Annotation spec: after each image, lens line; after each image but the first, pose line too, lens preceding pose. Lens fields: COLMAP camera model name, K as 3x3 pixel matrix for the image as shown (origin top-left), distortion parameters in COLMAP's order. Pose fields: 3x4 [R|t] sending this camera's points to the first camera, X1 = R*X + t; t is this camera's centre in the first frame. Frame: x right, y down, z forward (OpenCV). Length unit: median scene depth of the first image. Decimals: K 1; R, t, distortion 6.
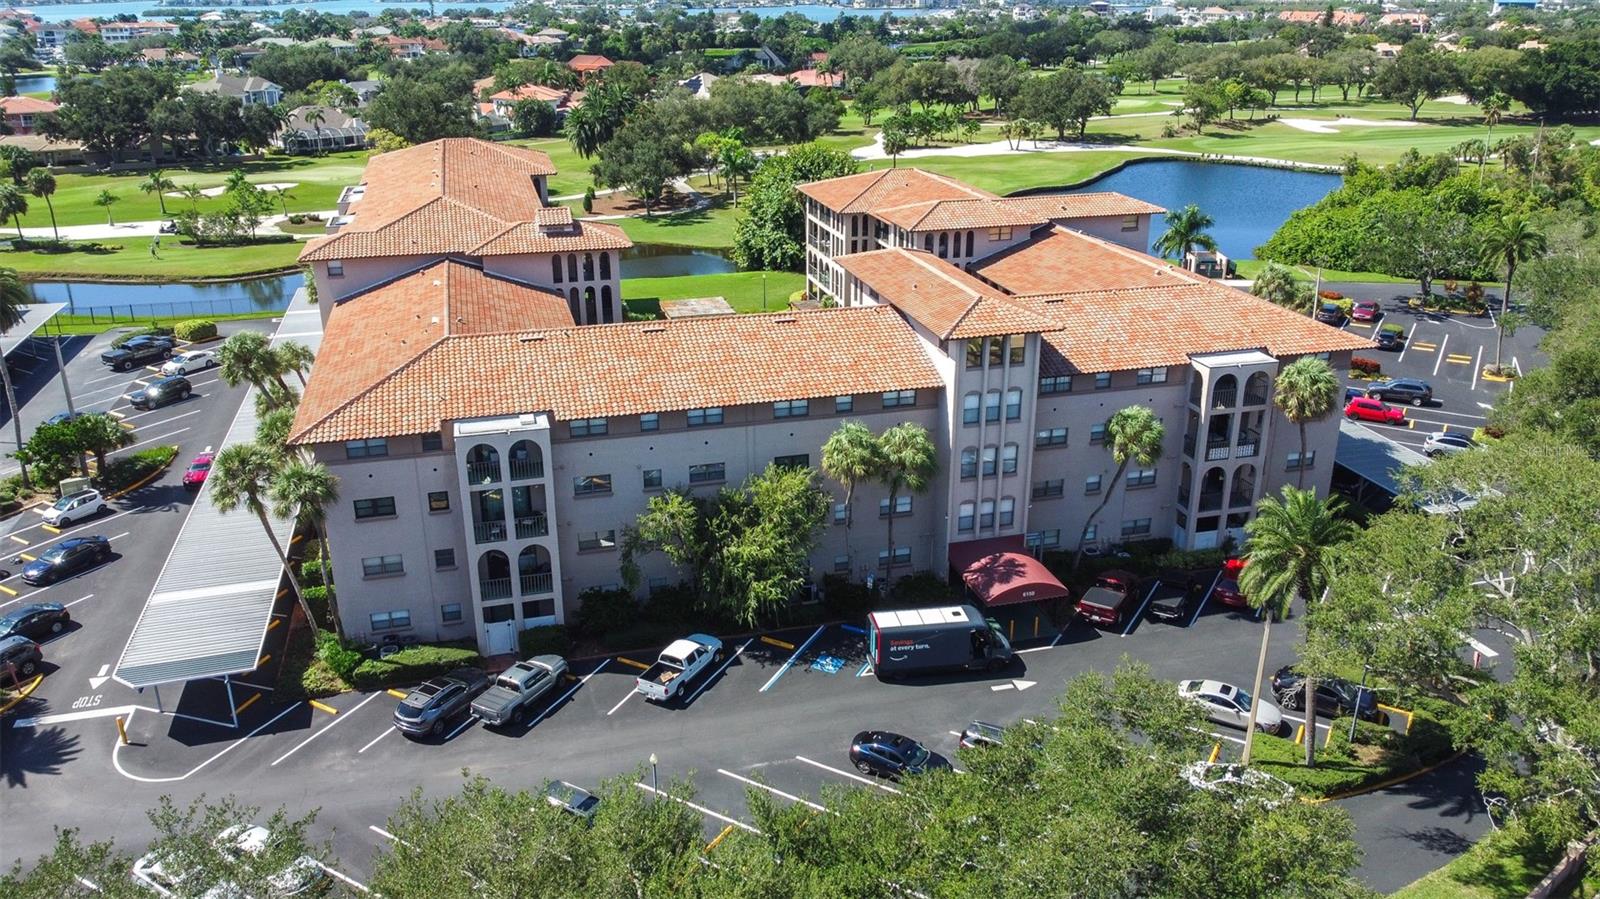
lens RADIAL K [[1215.9, 0, 800.0], [0, 1215.9, 449.5], [0, 0, 1]] dist [-0.004142, -0.001319]
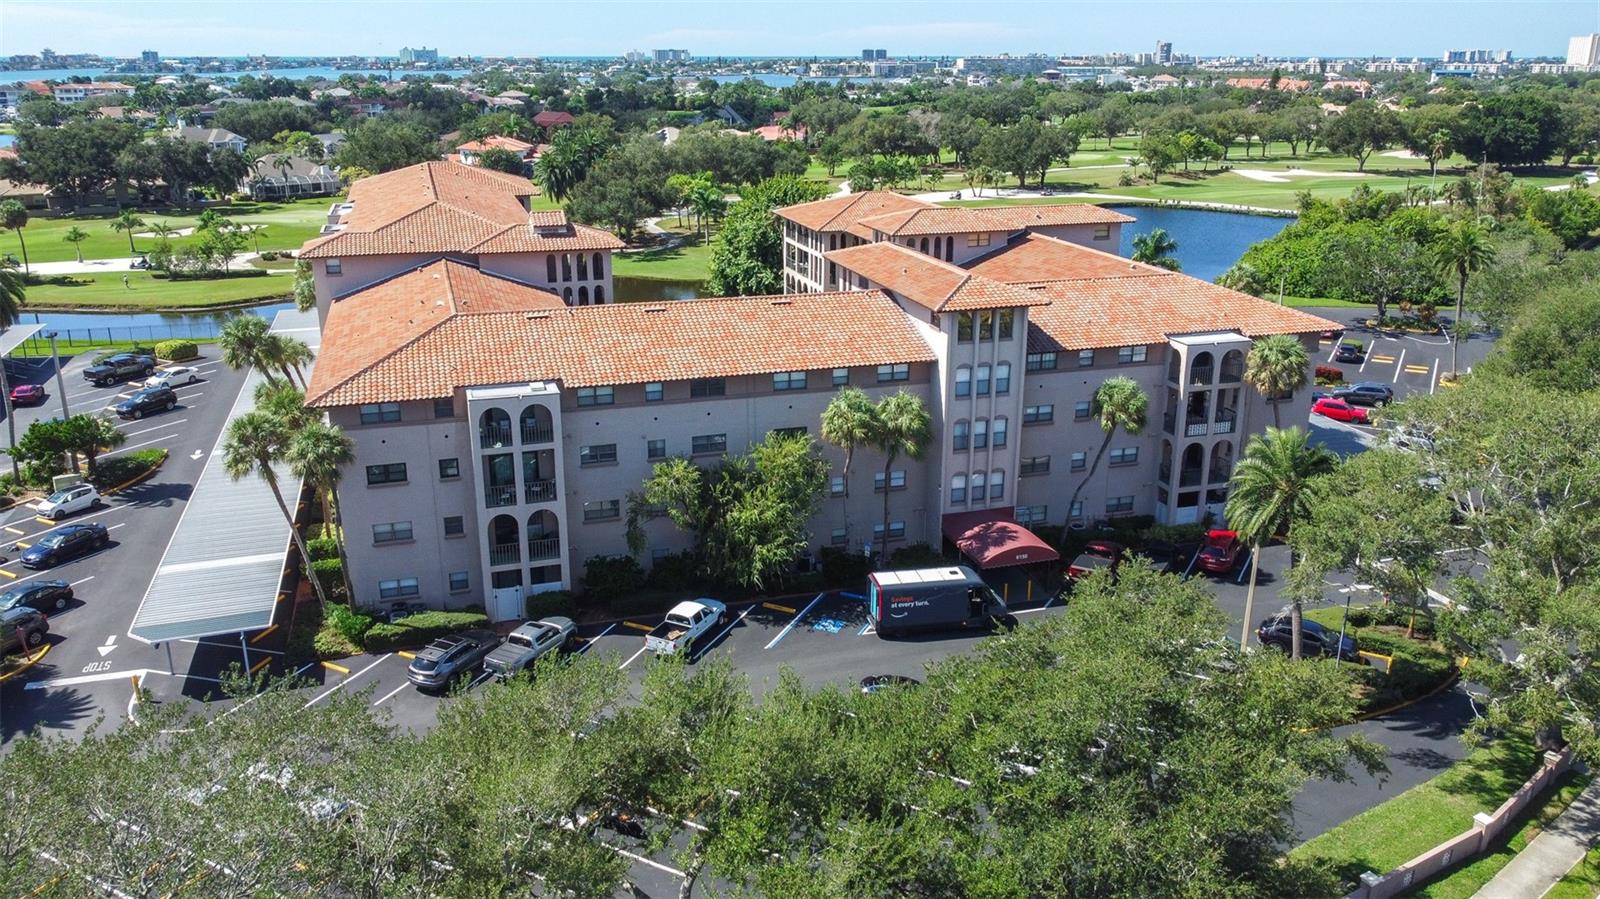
lens RADIAL K [[1227.3, 0, 800.0], [0, 1227.3, 449.5], [0, 0, 1]] dist [-0.004222, 0.000525]
pose [[0.999387, -0.007077, 0.034291, -0.032364], [0.008971, 0.998424, -0.055393, 0.075859], [-0.033845, 0.055667, 0.997876, -0.037344]]
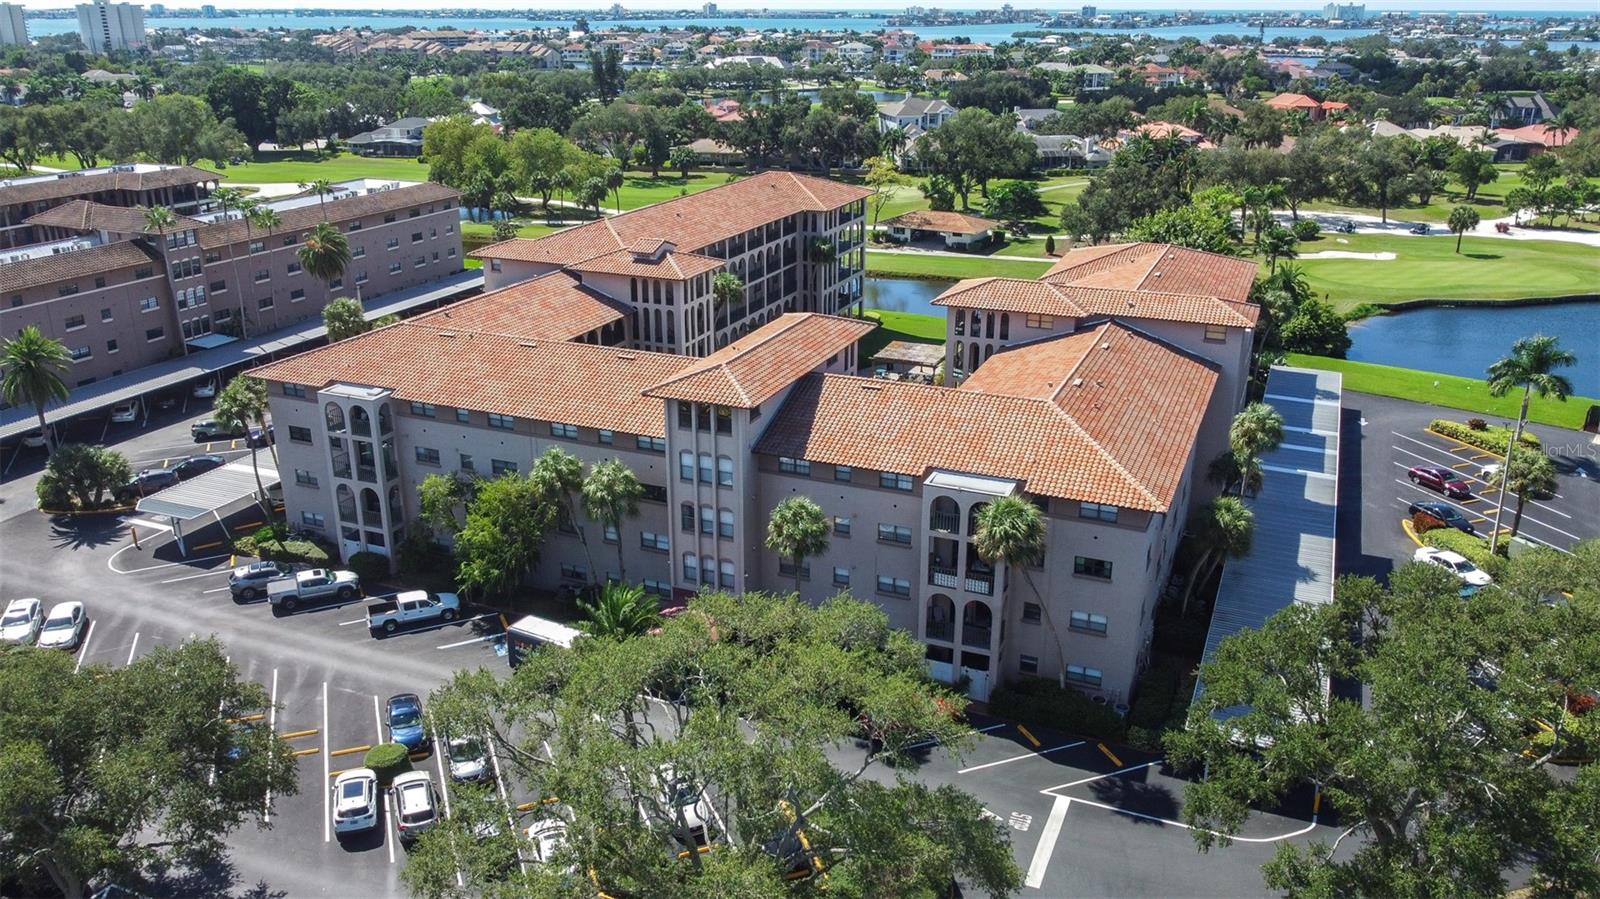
lens RADIAL K [[1227.3, 0, 800.0], [0, 1227.3, 449.5], [0, 0, 1]] dist [-0.004222, 0.000525]
pose [[0.785222, 0.214702, -0.580801, 0.781471], [-0.226053, 0.972621, 0.053928, -0.119229], [0.576478, 0.088946, 0.812257, 0.172502]]
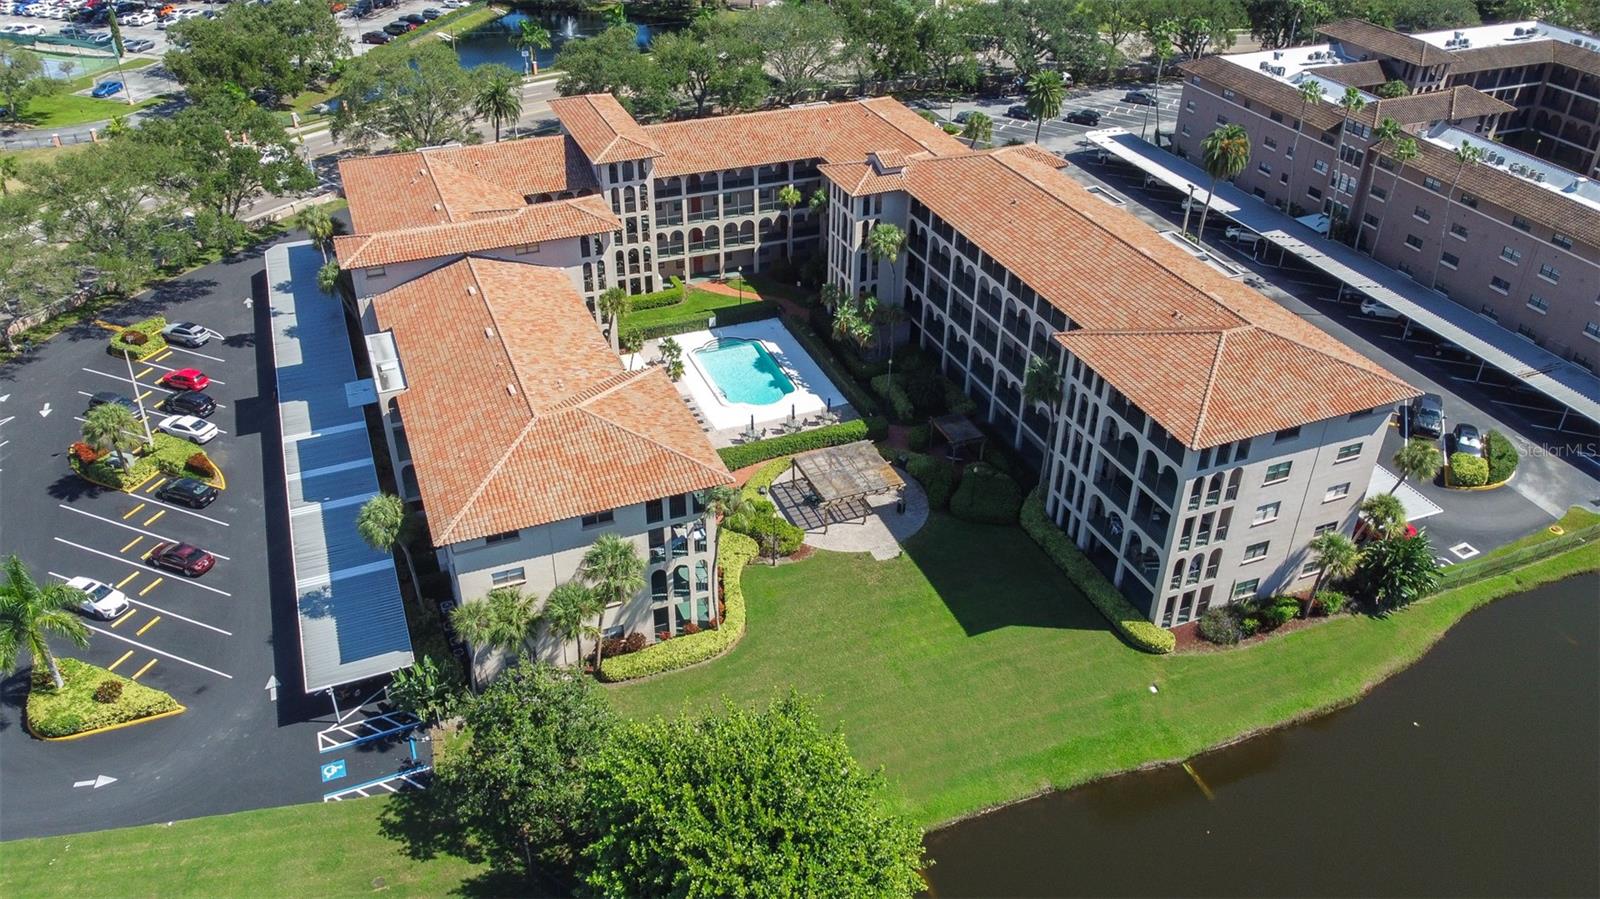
lens RADIAL K [[1215.9, 0, 800.0], [0, 1215.9, 449.5], [0, 0, 1]] dist [-0.004142, -0.001319]
pose [[-0.992781, 0.061145, -0.103183, 0.043579], [-0.048140, 0.584814, 0.809738, -1.277376], [0.109854, 0.808860, -0.577649, 2.425461]]
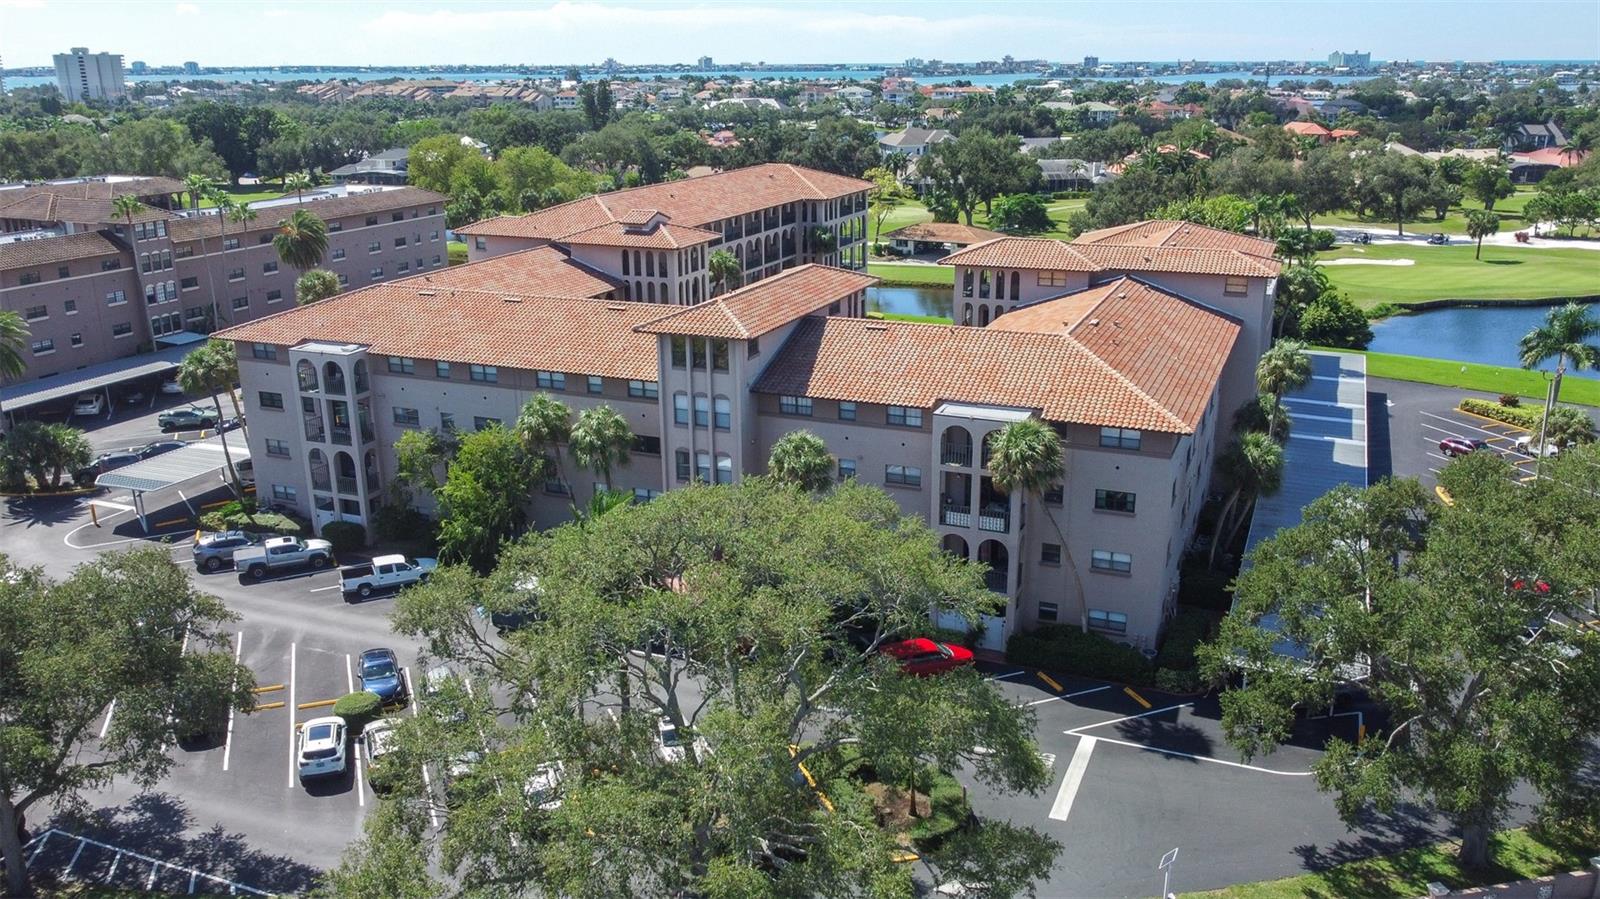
lens RADIAL K [[1264.3, 0, 815.0], [0, 1264.3, 468.5], [0, 0, 1]] dist [-0.000583, -0.005219]
pose [[0.793464, 0.185990, -0.579502, 0.782207], [-0.216218, 0.976193, 0.017258, -0.025613], [0.568915, 0.111605, 0.814788, 0.207055]]
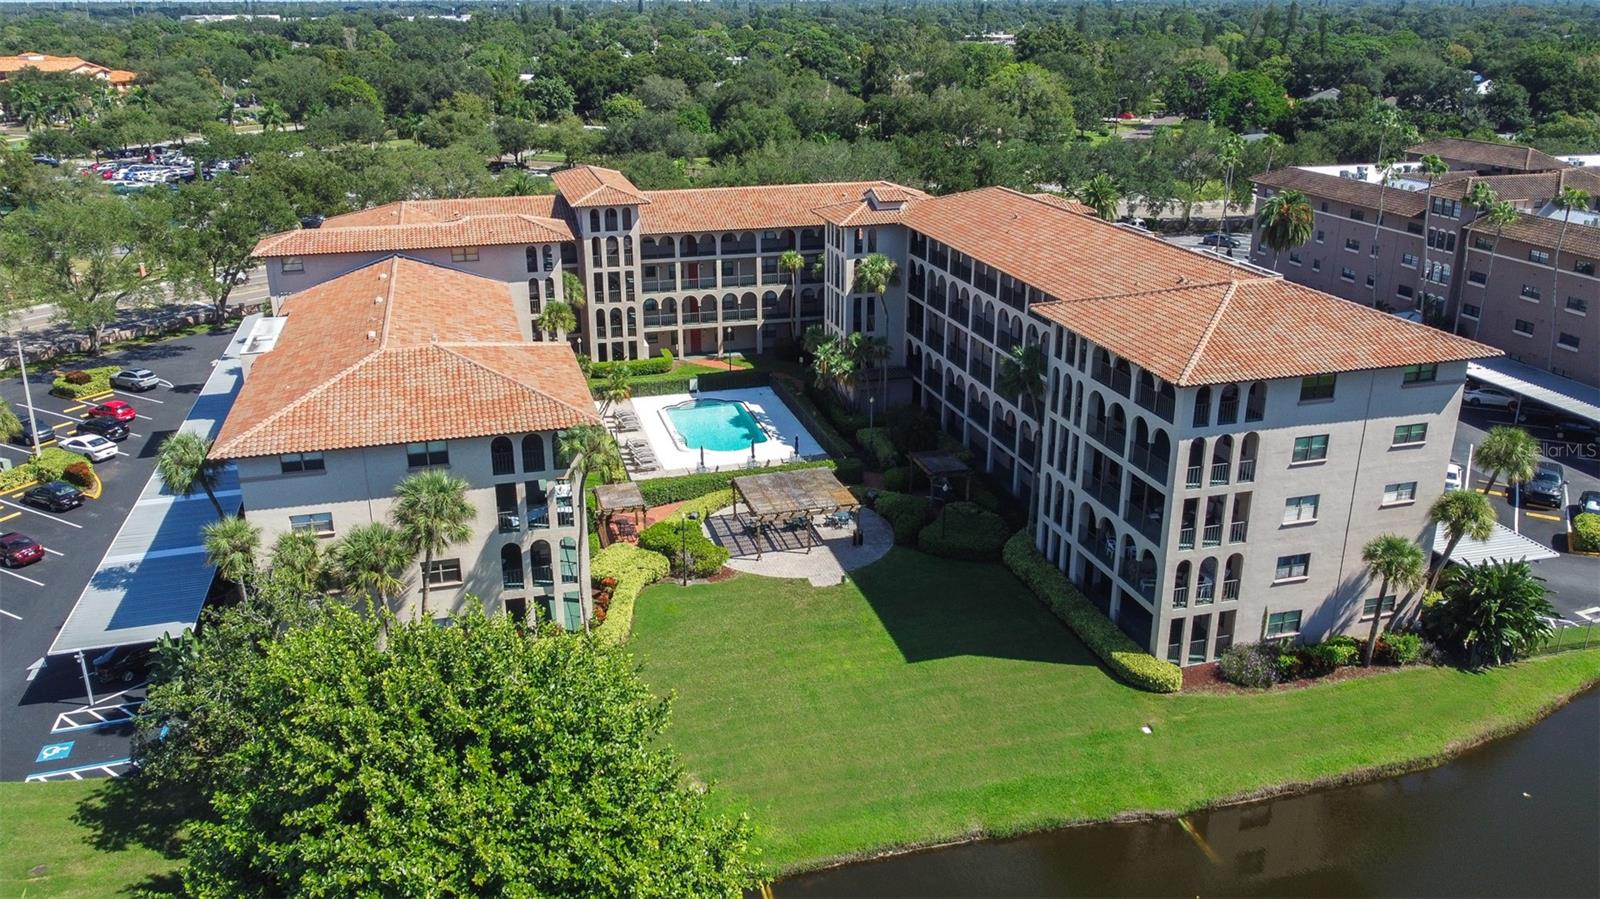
lens RADIAL K [[1227.3, 0, 800.0], [0, 1227.3, 449.5], [0, 0, 1]] dist [-0.004222, 0.000525]
pose [[-0.999935, 0.010544, -0.004345, -0.144260], [0.005051, 0.751040, 0.660237, -0.952156], [0.010224, 0.660173, -0.751044, 2.489962]]
